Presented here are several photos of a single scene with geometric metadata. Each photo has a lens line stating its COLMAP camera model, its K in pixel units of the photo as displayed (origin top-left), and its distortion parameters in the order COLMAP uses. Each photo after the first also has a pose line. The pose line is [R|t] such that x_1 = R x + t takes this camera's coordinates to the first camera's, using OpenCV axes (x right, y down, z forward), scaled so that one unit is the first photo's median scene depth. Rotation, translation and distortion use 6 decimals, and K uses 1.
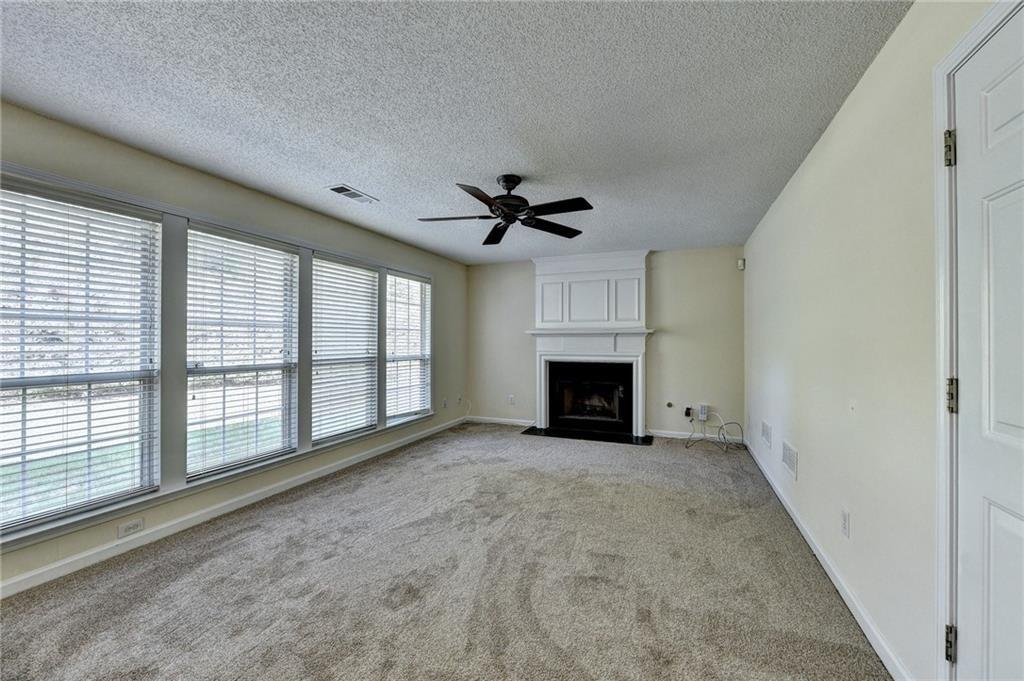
lens RADIAL K [[411.2, 0, 517.3], [0, 411.2, 339.7], [0, 0, 1]] dist [-0.009013, -0.000609]
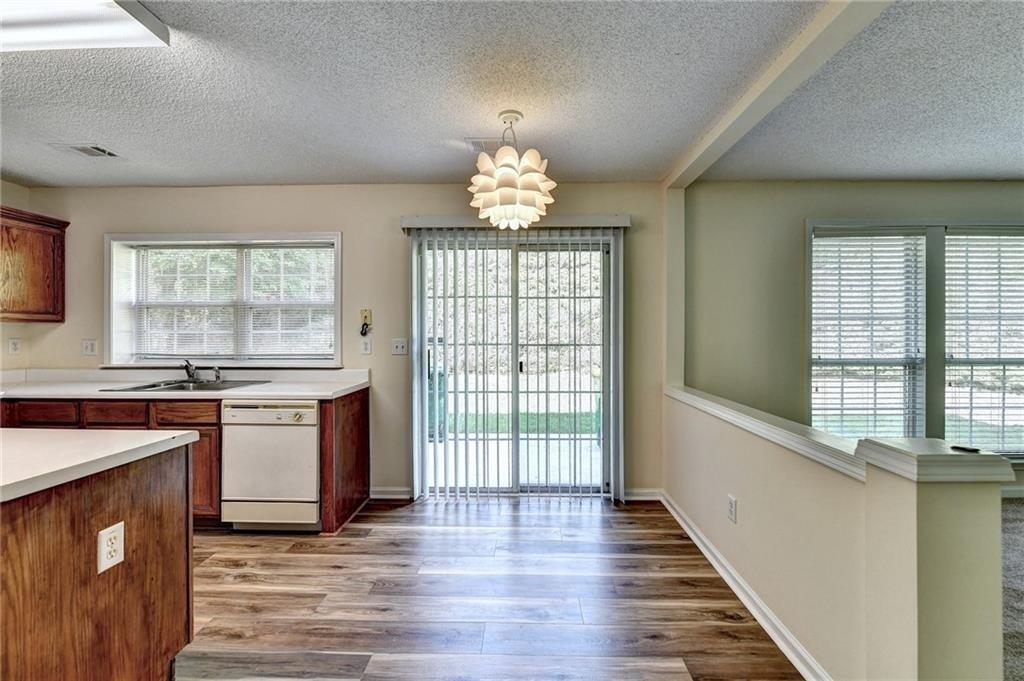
lens RADIAL K [[411.2, 0, 503.9], [0, 411.2, 335.5], [0, 0, 1]] dist [-0.009013, -0.000609]
pose [[0.343247, 0.004451, -0.939235, -0.087616], [0.004247, 0.999971, 0.006290, -0.003245], [0.939236, -0.006148, 0.343218, -0.286133]]
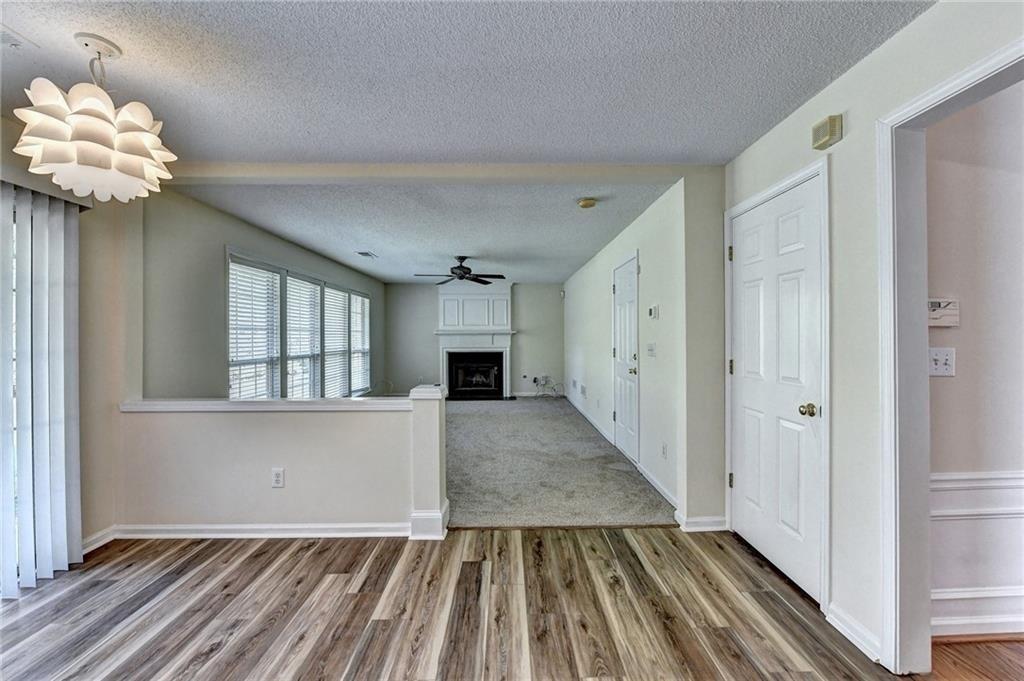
lens RADIAL K [[411.2, 0, 515.0], [0, 411.2, 338.0], [0, 0, 1]] dist [-0.009013, -0.000609]
pose [[0.924030, -0.007029, 0.382256, -0.297231], [0.005053, 0.999968, 0.006173, -0.007251], [-0.382287, -0.003772, 0.924036, -0.514947]]
